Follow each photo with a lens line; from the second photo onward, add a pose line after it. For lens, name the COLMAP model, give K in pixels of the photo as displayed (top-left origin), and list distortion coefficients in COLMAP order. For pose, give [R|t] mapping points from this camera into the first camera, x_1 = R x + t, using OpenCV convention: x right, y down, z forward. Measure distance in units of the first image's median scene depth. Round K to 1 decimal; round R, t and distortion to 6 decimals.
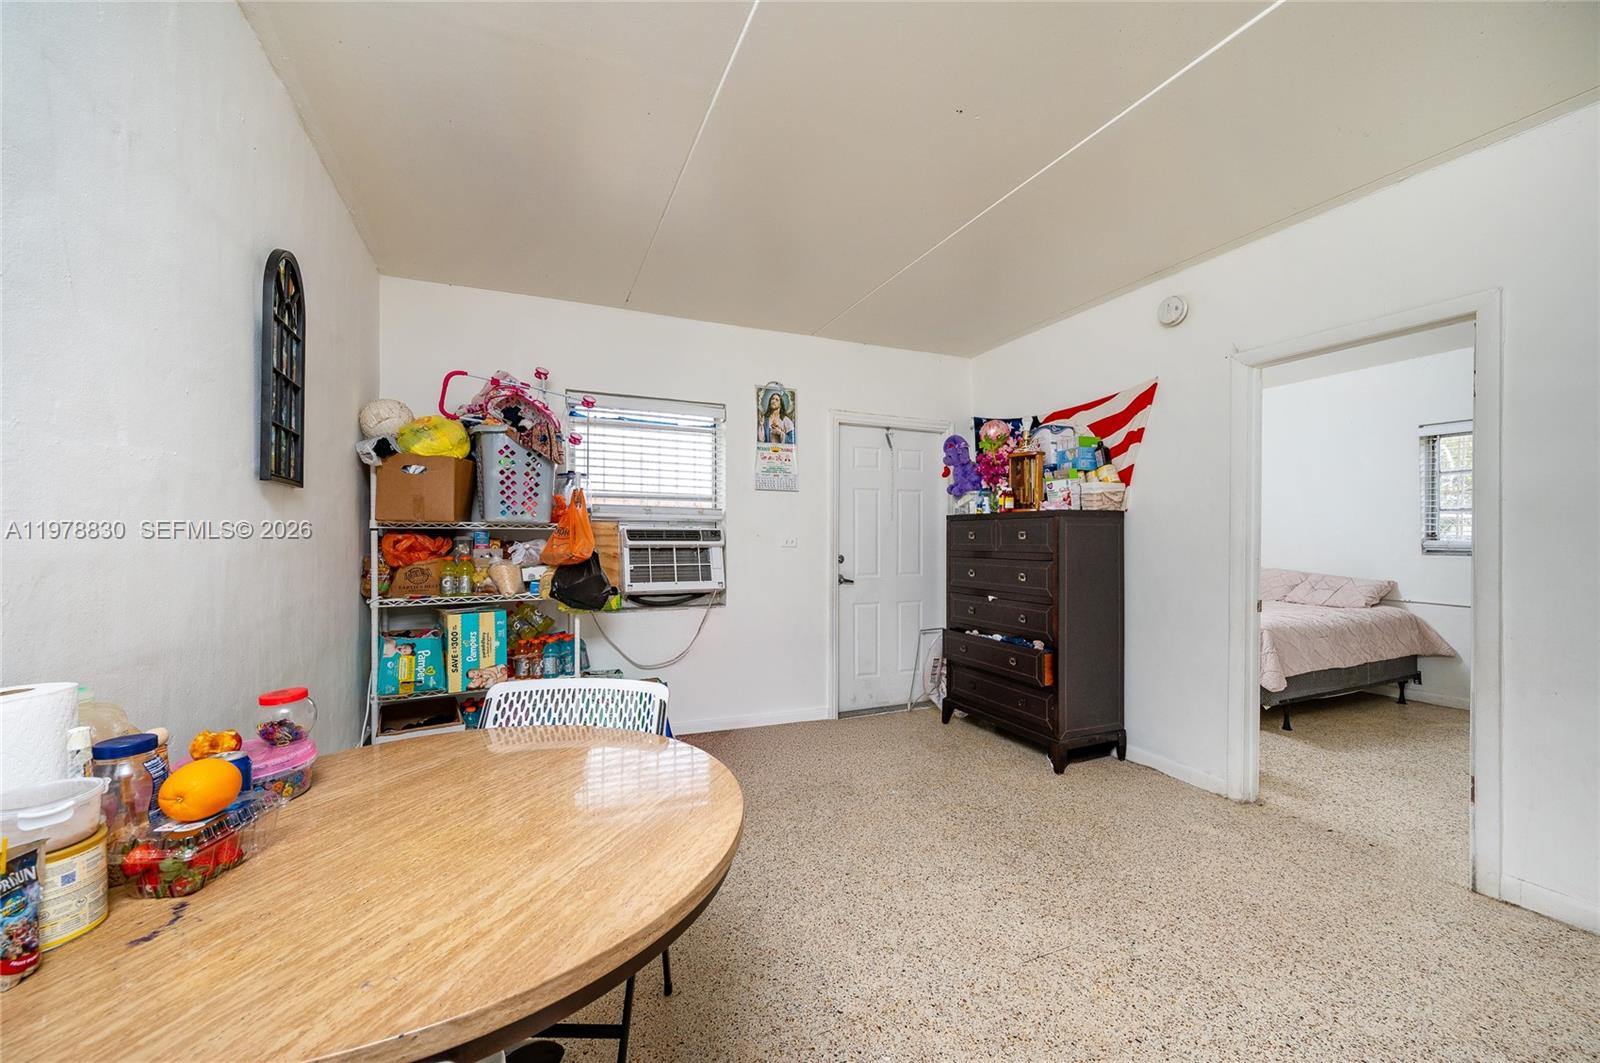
lens RADIAL K [[628.7, 0, 797.9], [0, 628.7, 532.8], [0, 0, 1]] dist [0.000331, -0.000073]
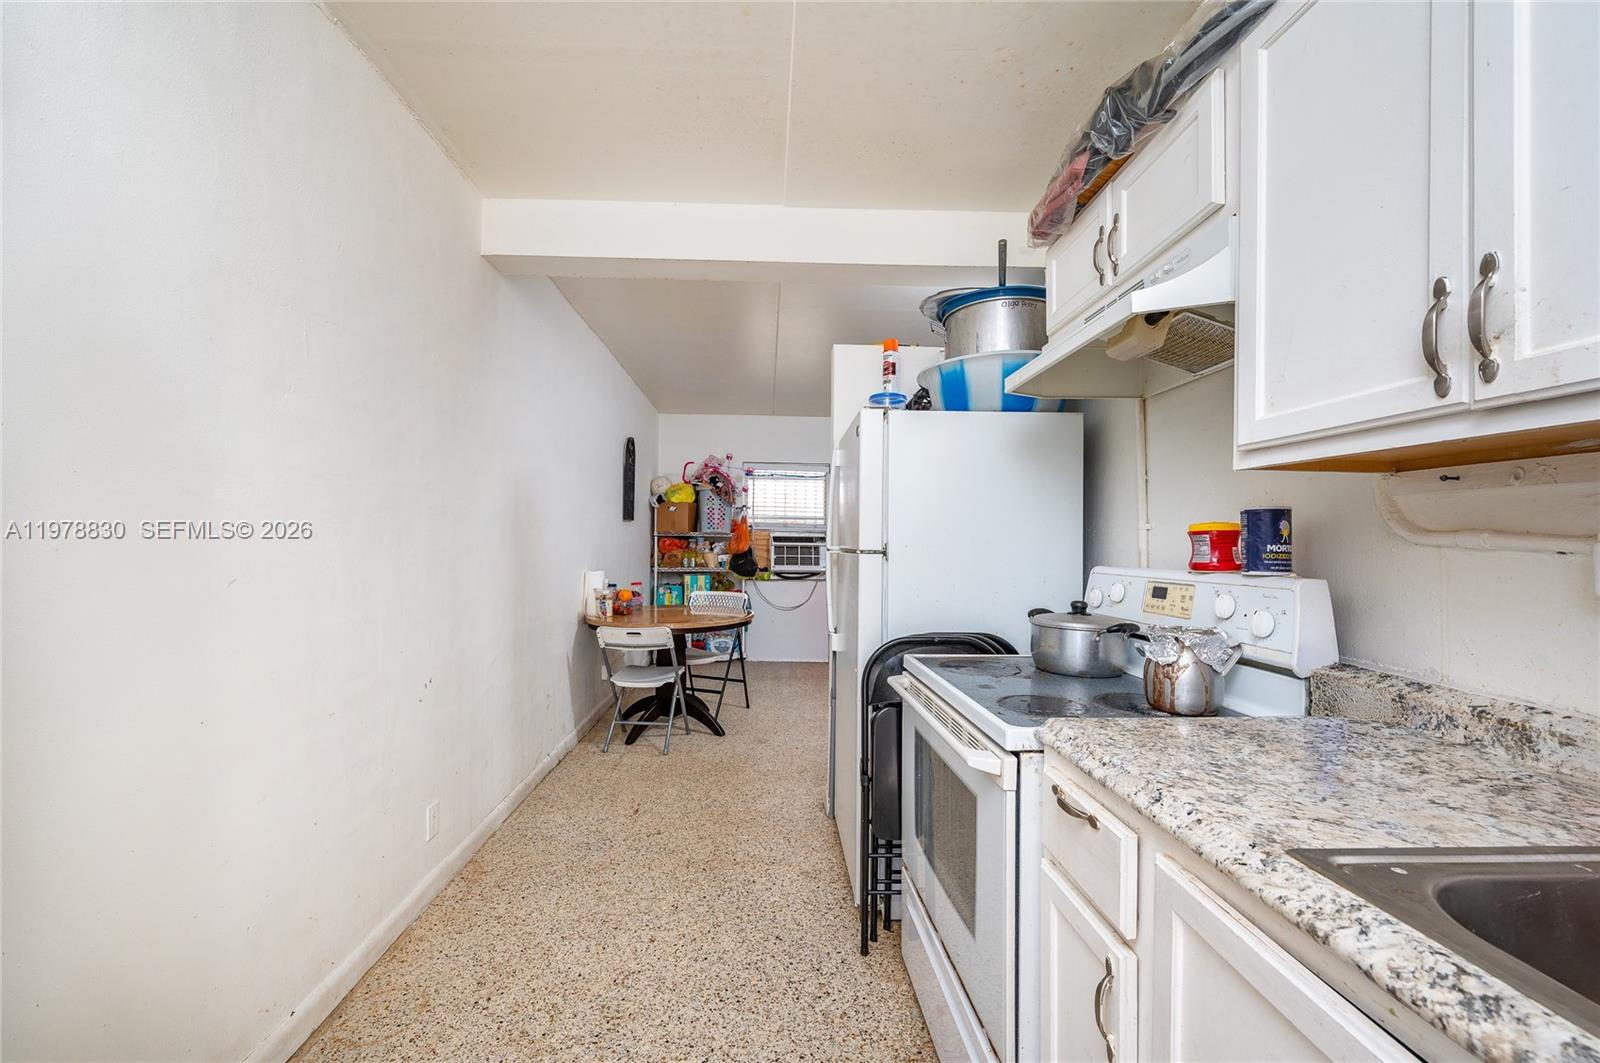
lens RADIAL K [[628.7, 0, 797.1], [0, 628.7, 530.5], [0, 0, 1]] dist [0.000331, -0.000073]
pose [[0.934786, 0.003954, -0.355190, 0.525647], [-0.007182, 0.999944, -0.007771, -0.009939], [0.355140, 0.009815, 0.934762, -0.814285]]
